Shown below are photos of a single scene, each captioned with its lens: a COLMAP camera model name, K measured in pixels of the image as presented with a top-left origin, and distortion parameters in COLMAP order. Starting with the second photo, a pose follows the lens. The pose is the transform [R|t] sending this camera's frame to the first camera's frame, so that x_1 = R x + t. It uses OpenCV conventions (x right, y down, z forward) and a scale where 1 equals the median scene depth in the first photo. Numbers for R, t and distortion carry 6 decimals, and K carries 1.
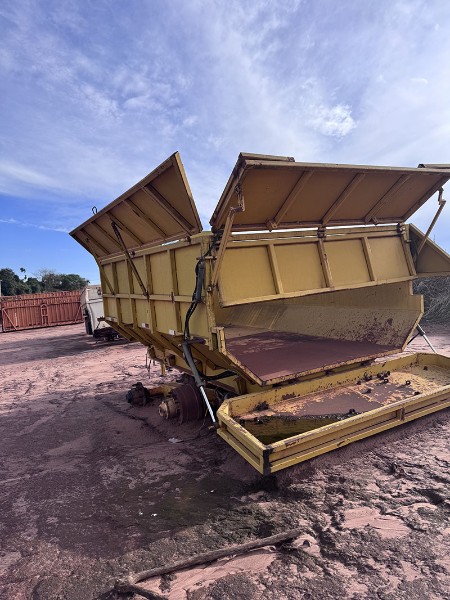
lens RADIAL K [[423.6, 0, 225.0], [0, 423.6, 300.0], [0, 0, 1]] dist [0.074179, -0.105461]
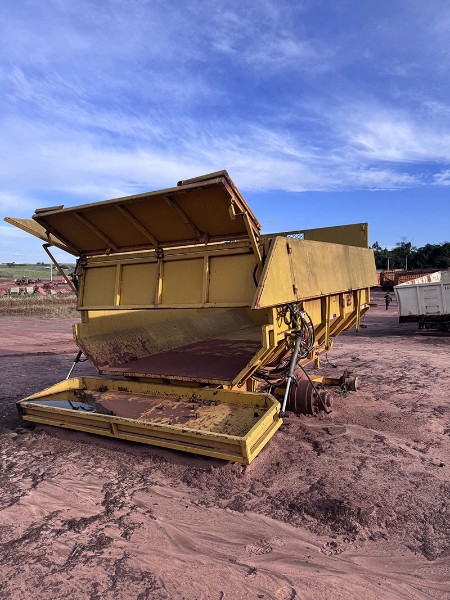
lens RADIAL K [[423.6, 0, 225.0], [0, 423.6, 300.0], [0, 0, 1]] dist [0.074179, -0.105461]
pose [[0.505181, 0.108976, -0.856105, 1.274349], [-0.047745, 0.994005, 0.098356, -0.158000], [0.861692, -0.008813, 0.507356, 0.608772]]
